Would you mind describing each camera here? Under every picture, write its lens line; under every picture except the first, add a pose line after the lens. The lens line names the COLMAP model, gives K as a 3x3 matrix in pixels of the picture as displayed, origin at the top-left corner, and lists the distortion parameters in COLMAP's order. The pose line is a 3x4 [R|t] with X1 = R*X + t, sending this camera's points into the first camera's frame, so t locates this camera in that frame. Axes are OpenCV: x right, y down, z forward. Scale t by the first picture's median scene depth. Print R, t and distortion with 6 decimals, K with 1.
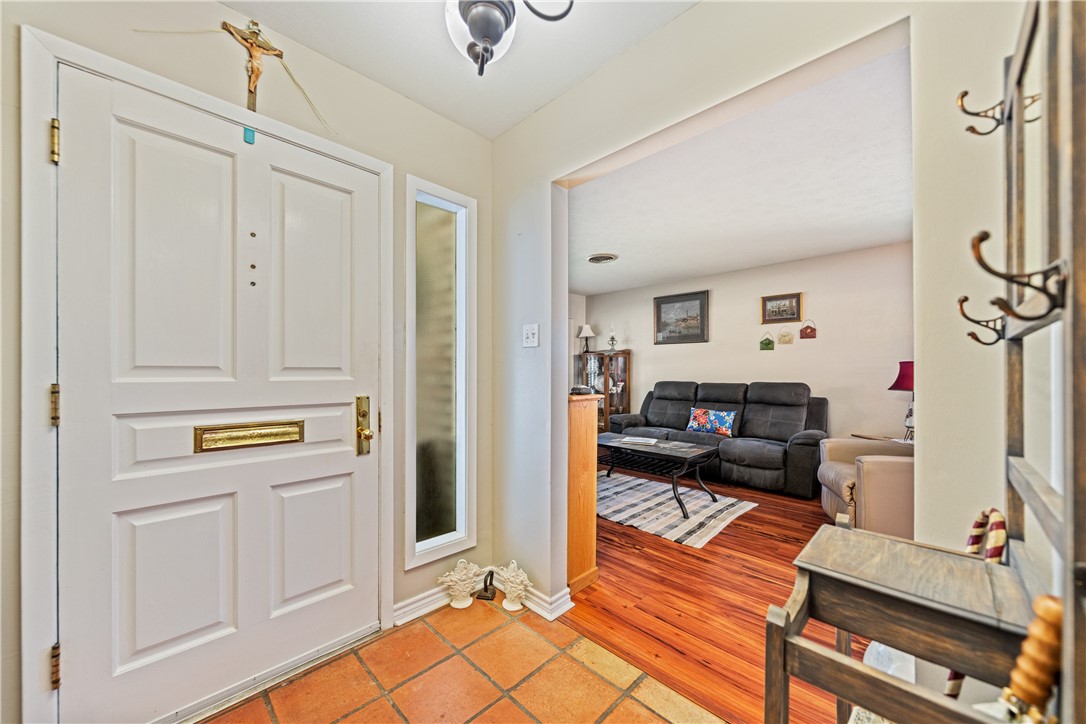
lens RADIAL K [[398.0, 0, 539.0], [0, 398.0, 369.6], [0, 0, 1]] dist [-0.000202, -0.000035]
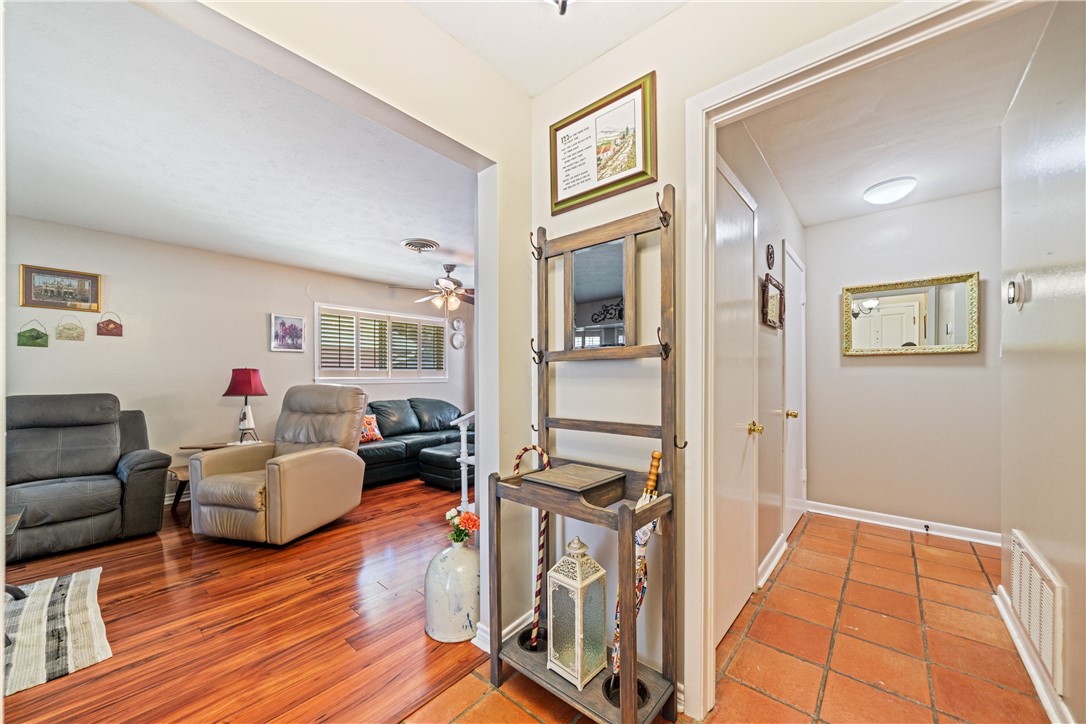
lens RADIAL K [[403.0, 0, 545.9], [0, 403.0, 376.7], [0, 0, 1]] dist [0.000451, 0.000111]
pose [[-0.079875, 0.000254, 0.996805, -0.173288], [-0.001581, 0.999999, -0.000382, 0.000012], [-0.996804, -0.001607, -0.079875, 0.209940]]
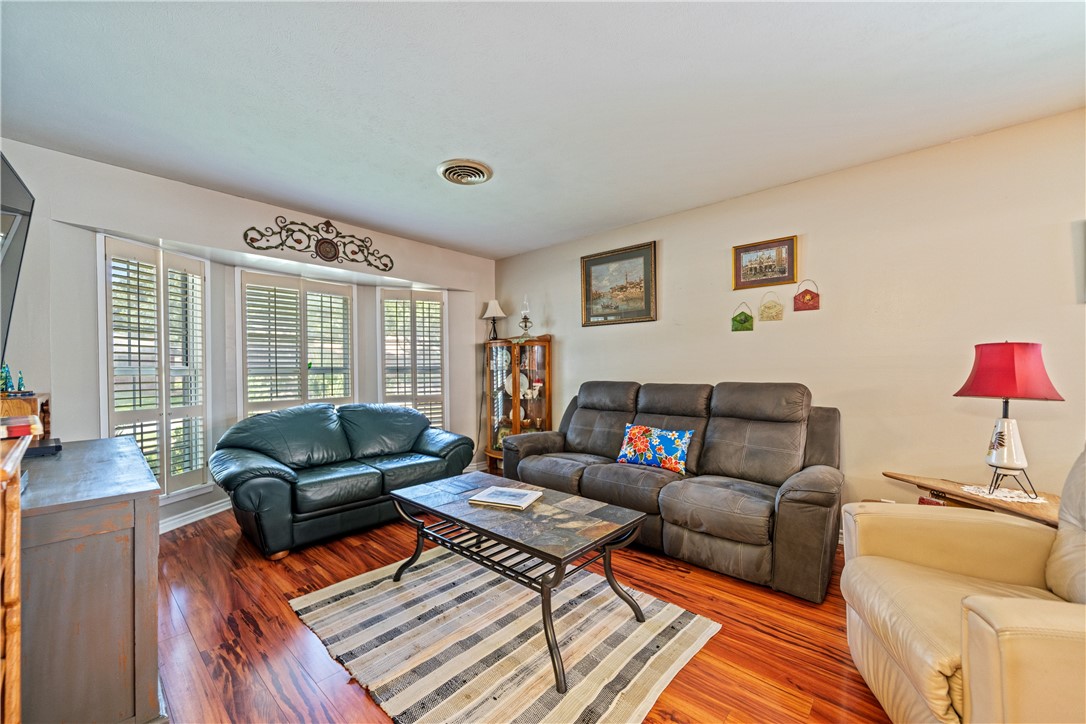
lens RADIAL K [[420.9, 0, 542.2], [0, 420.9, 369.5], [0, 0, 1]] dist [0.000503, -0.000095]
pose [[0.998150, -0.008657, 0.060181, 0.225810], [0.008172, 0.999932, 0.008297, 0.004035], [-0.060249, -0.007790, 0.998153, 0.369967]]
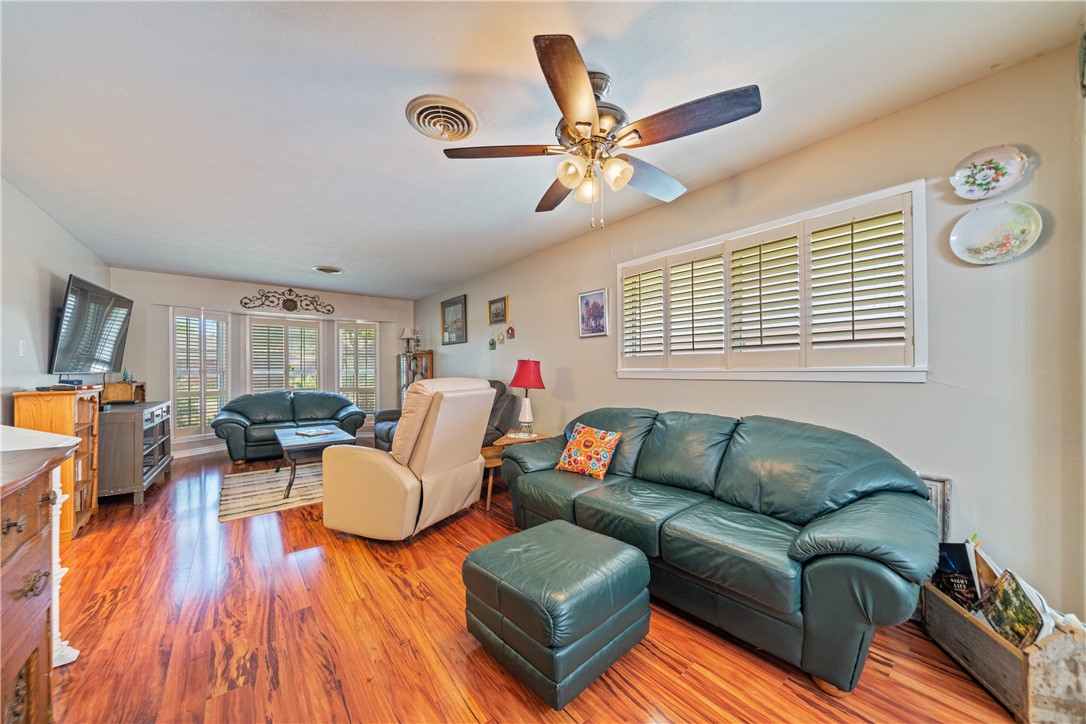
lens RADIAL K [[391.0, 0, 546.0], [0, 391.0, 366.1], [0, 0, 1]] dist [-0.000062, -0.000192]
pose [[0.993475, -0.006044, -0.113893, 0.870613], [0.005443, 0.999970, -0.005582, 0.001304], [0.113923, 0.004925, 0.993477, -0.021432]]
